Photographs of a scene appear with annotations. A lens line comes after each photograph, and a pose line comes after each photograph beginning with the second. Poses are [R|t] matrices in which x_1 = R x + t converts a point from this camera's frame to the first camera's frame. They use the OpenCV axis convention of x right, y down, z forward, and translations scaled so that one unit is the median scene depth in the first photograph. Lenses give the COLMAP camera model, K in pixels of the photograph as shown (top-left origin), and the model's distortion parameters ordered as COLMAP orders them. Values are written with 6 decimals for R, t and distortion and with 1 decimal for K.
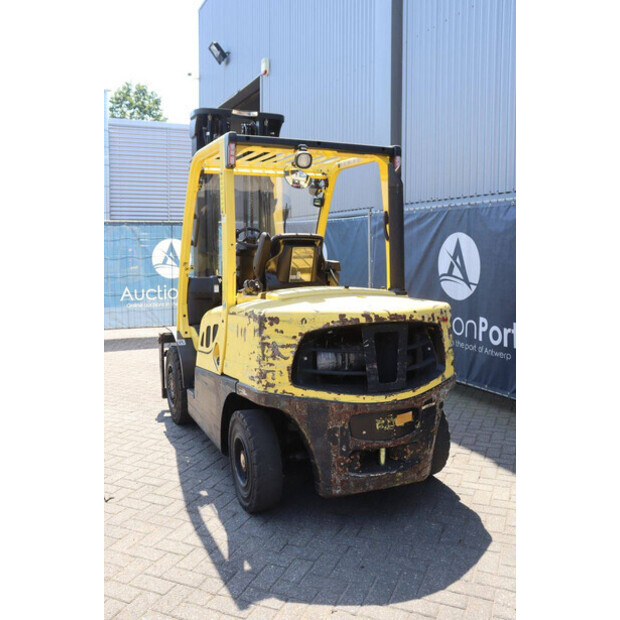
lens RADIAL K [[588.1, 0, 302.8], [0, 588.1, 310.5], [0, 0, 1]] dist [-0.133464, 0.190650]
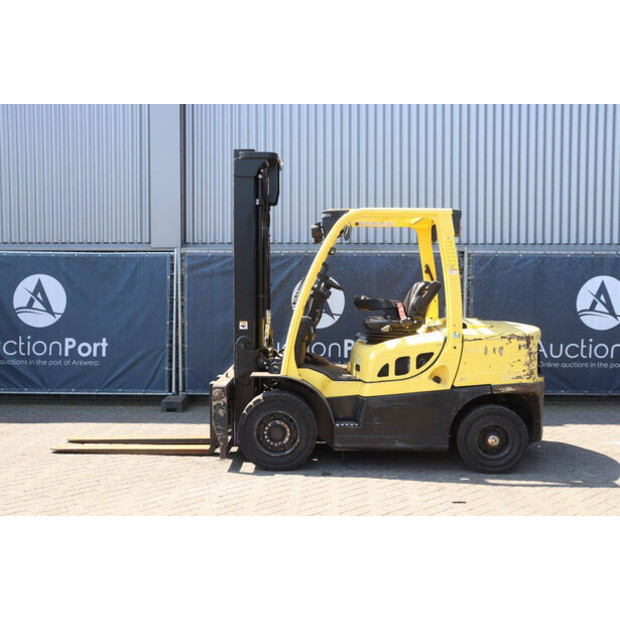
lens RADIAL K [[674.3, 0, 311.9], [0, 674.3, 310.9], [0, 0, 1]] dist [-0.030939, 0.032476]
pose [[0.421067, -0.043752, 0.905974, -1.895633], [0.091687, 0.995773, 0.005476, -0.117311], [-0.902384, 0.080760, 0.423298, 0.723677]]
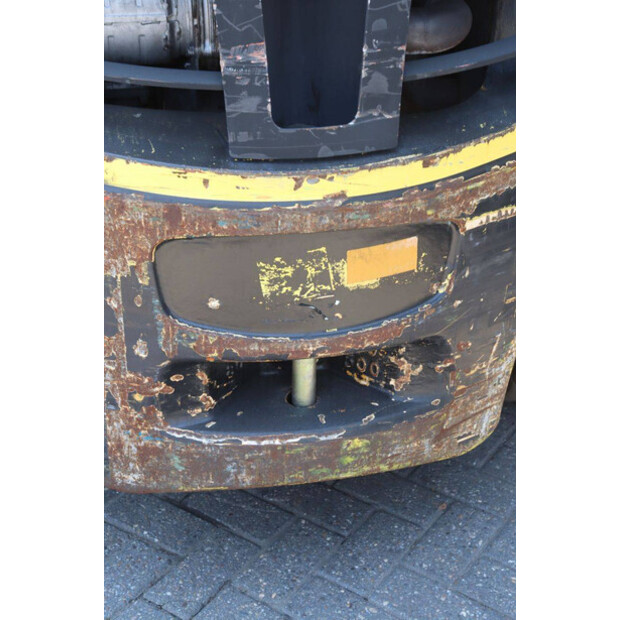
lens RADIAL K [[1080.4, 0, 308.2], [0, 1080.4, 310.5], [0, 0, 1]] dist [0.167729, 0.014615]
pose [[0.980158, 0.108060, -0.166171, 0.222719], [-0.036410, 0.922220, 0.384947, 0.016005], [0.194844, -0.371259, 0.907856, 0.528499]]
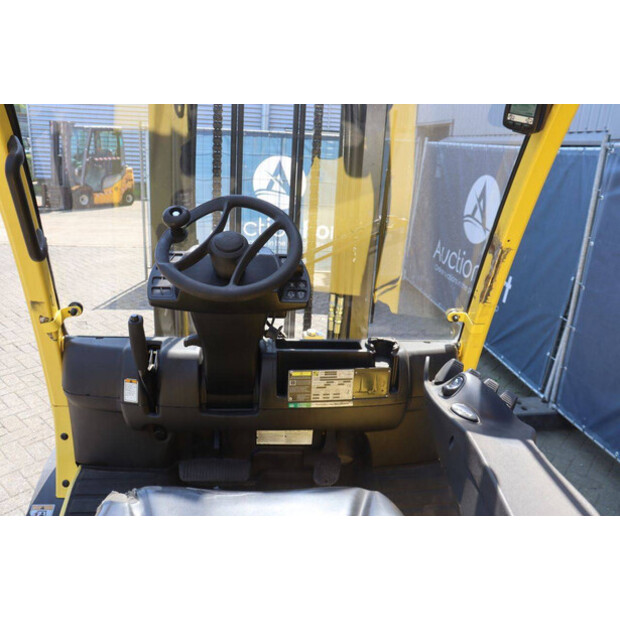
lens RADIAL K [[504.5, 0, 311.1], [0, 504.5, 304.3], [0, 0, 1]] dist [-0.159310, 0.130344]
pose [[0.954035, 0.141936, -0.263953, 0.009077], [-0.089461, 0.975459, 0.201186, -0.215967], [0.286031, -0.168325, 0.943320, 1.190645]]
